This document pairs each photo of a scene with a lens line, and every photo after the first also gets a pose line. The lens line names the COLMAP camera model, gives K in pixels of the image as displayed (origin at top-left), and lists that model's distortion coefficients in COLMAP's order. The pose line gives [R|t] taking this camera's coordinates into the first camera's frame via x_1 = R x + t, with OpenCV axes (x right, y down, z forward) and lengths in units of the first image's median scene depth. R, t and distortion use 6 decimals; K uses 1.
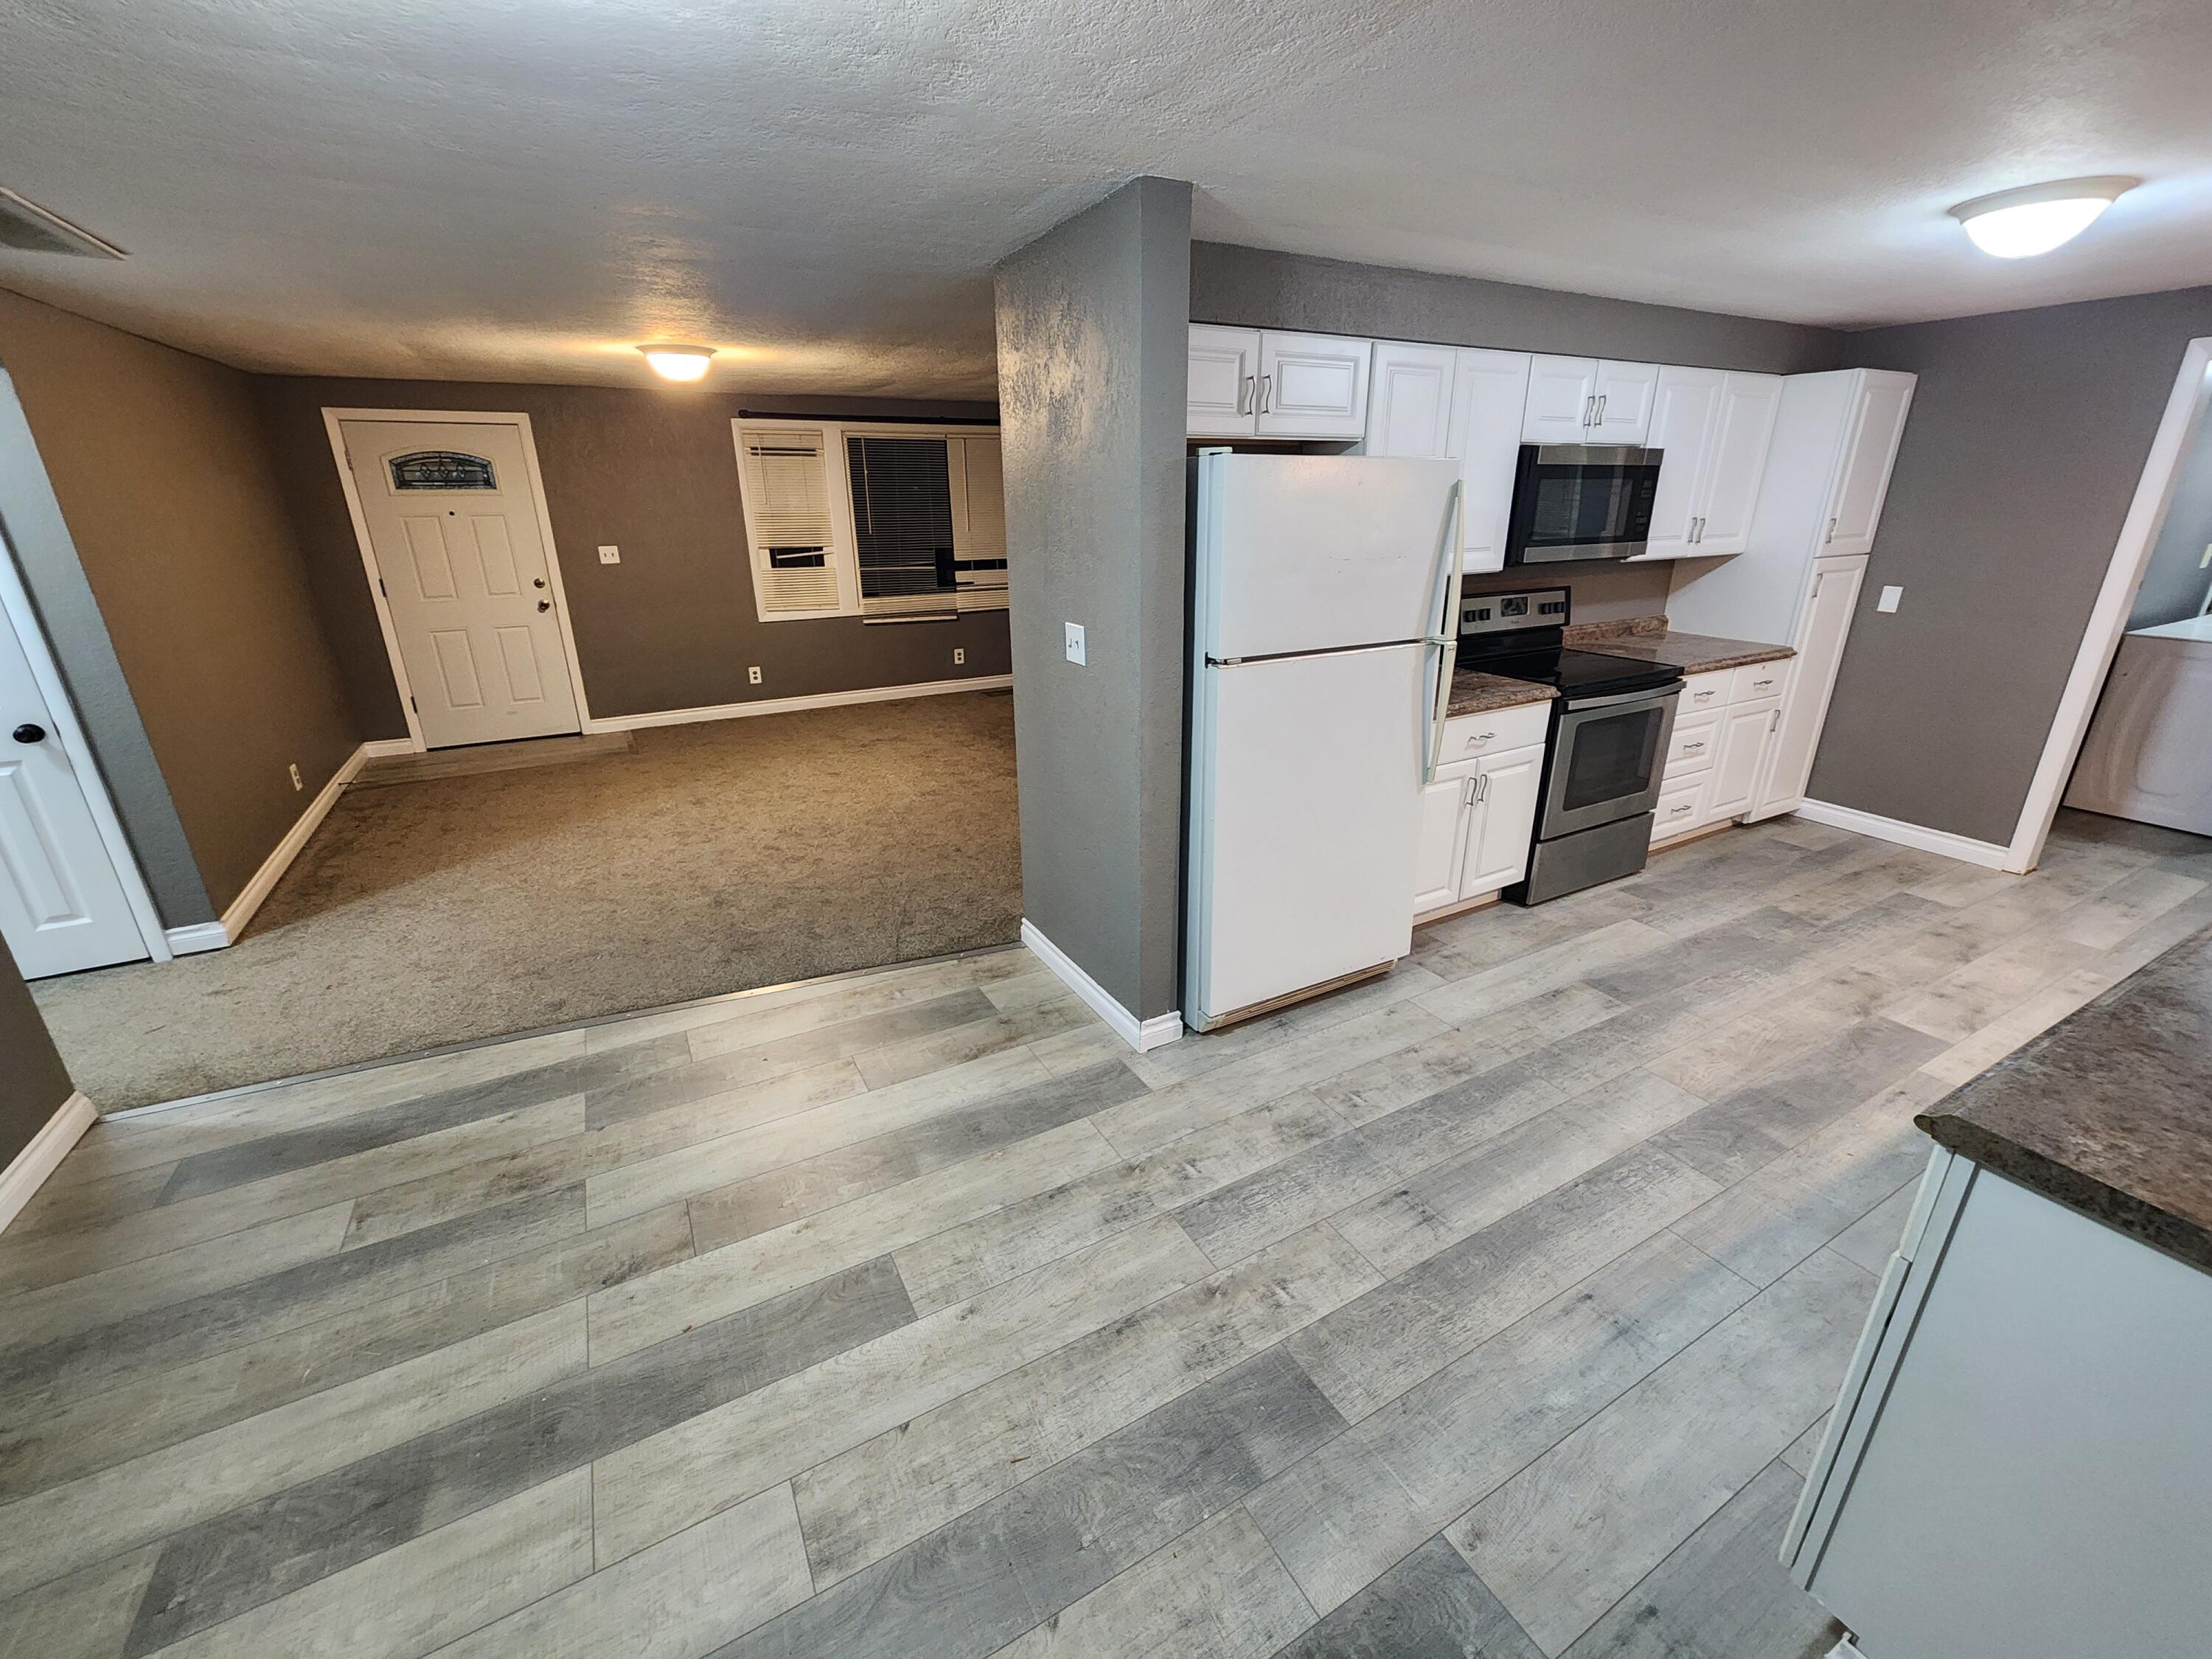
lens RADIAL K [[907.1, 0, 1112.0], [0, 907.1, 822.7], [0, 0, 1]] dist [0.000543, 0.000345]
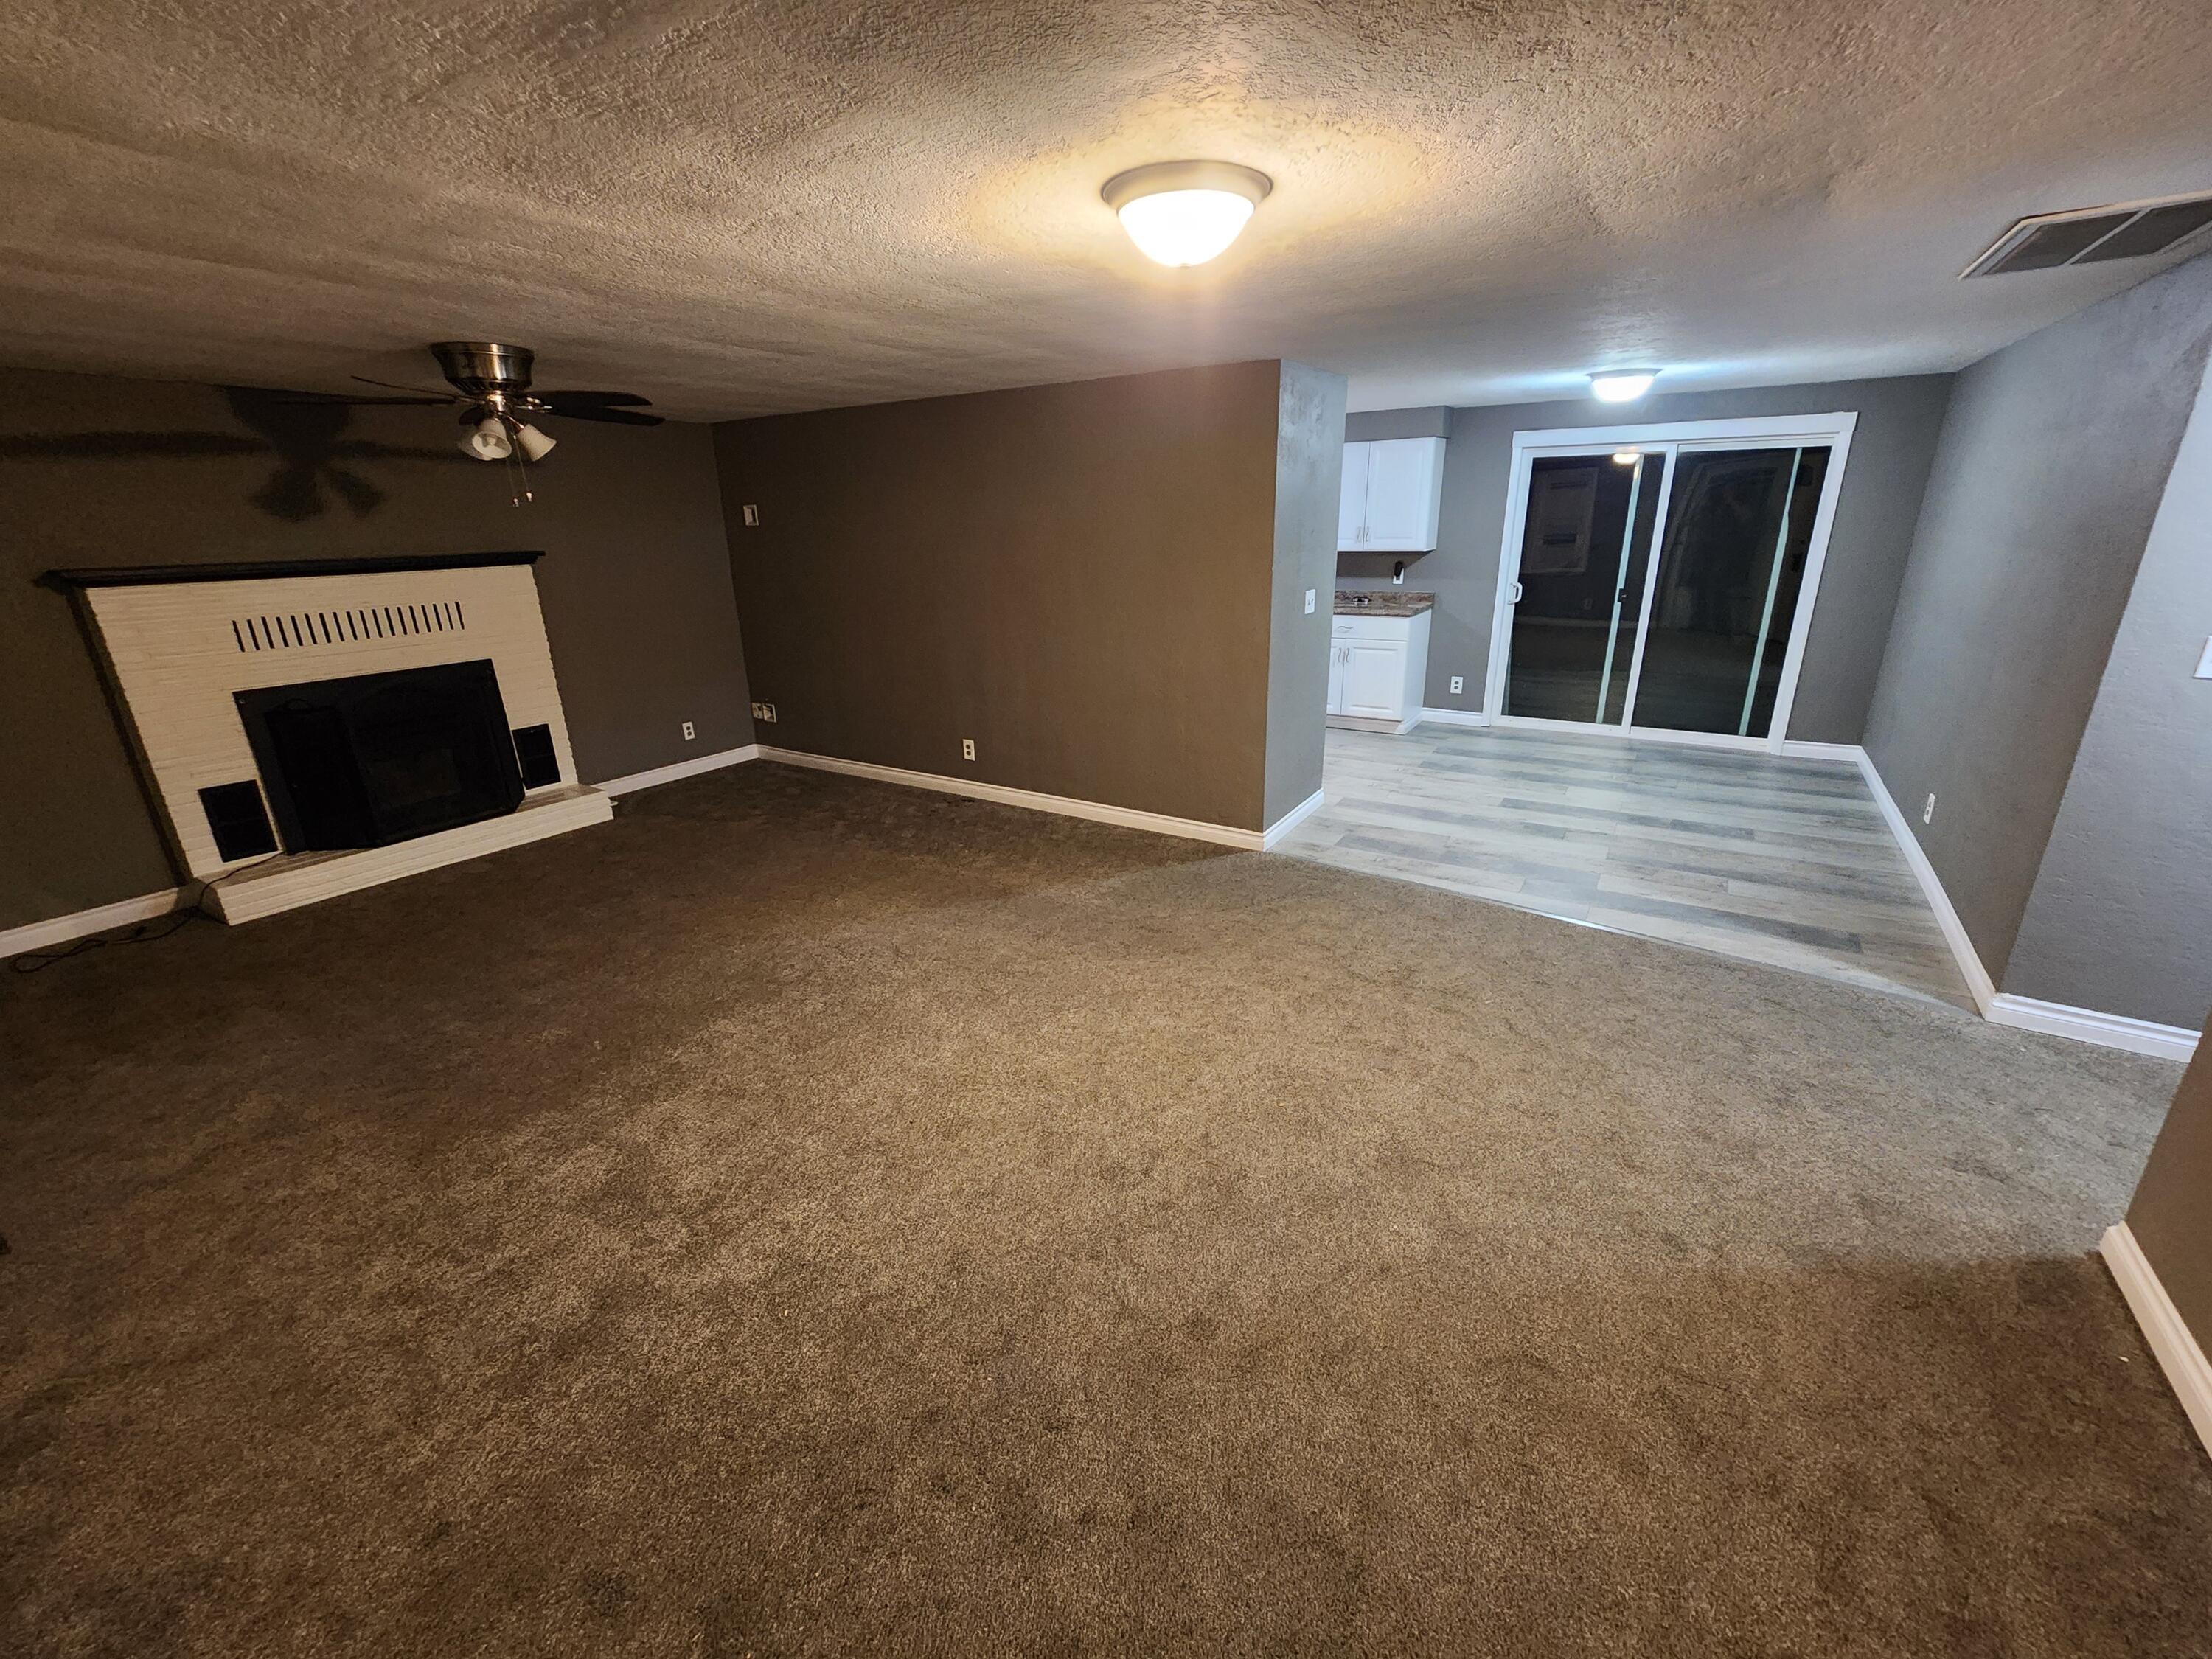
lens RADIAL K [[907.1, 0, 1094.9], [0, 907.1, 828.6], [0, 0, 1]] dist [0.000543, 0.000345]
pose [[-0.468904, -0.269831, 0.841023, -1.033936], [0.329579, 0.829967, 0.450037, -0.547981], [-0.819455, 0.488207, -0.300244, 1.503263]]
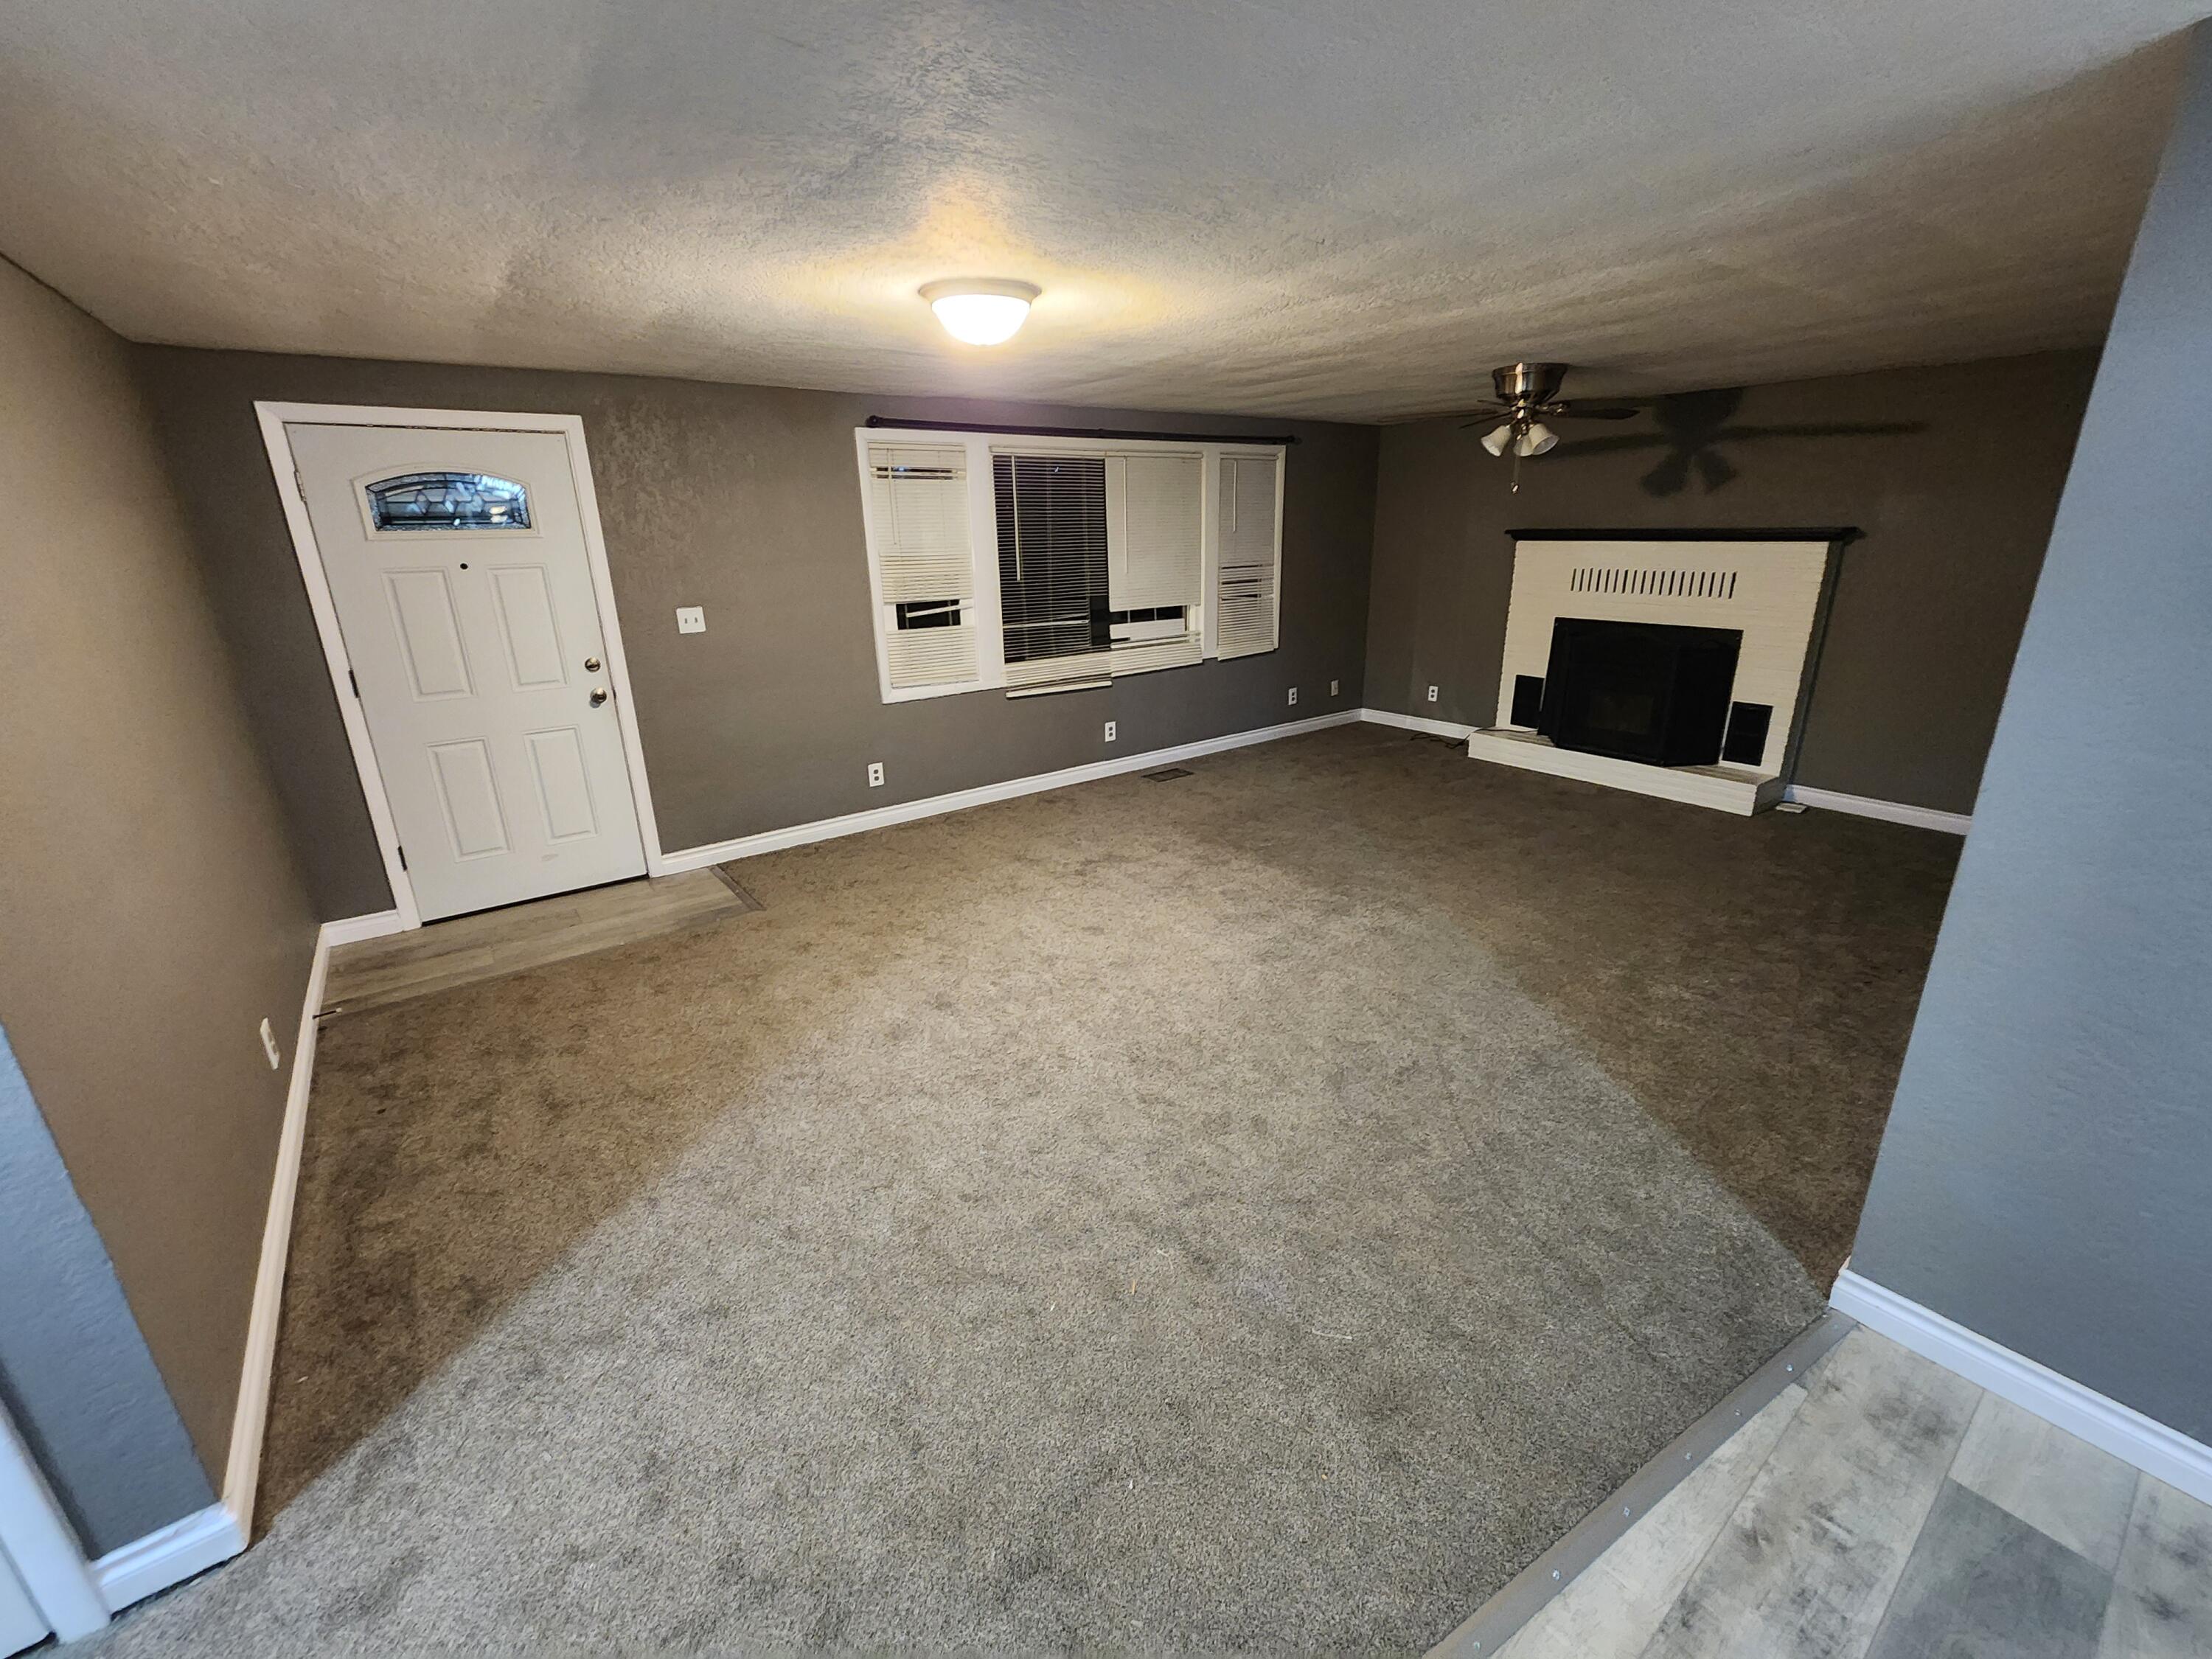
lens RADIAL K [[907.1, 0, 1119.8], [0, 907.1, 820.2], [0, 0, 1]] dist [0.000543, 0.000345]
pose [[0.989498, -0.057025, 0.132825, -0.558983], [0.061754, 0.997586, -0.031756, -0.169367], [-0.130694, 0.039625, 0.990631, 0.466180]]
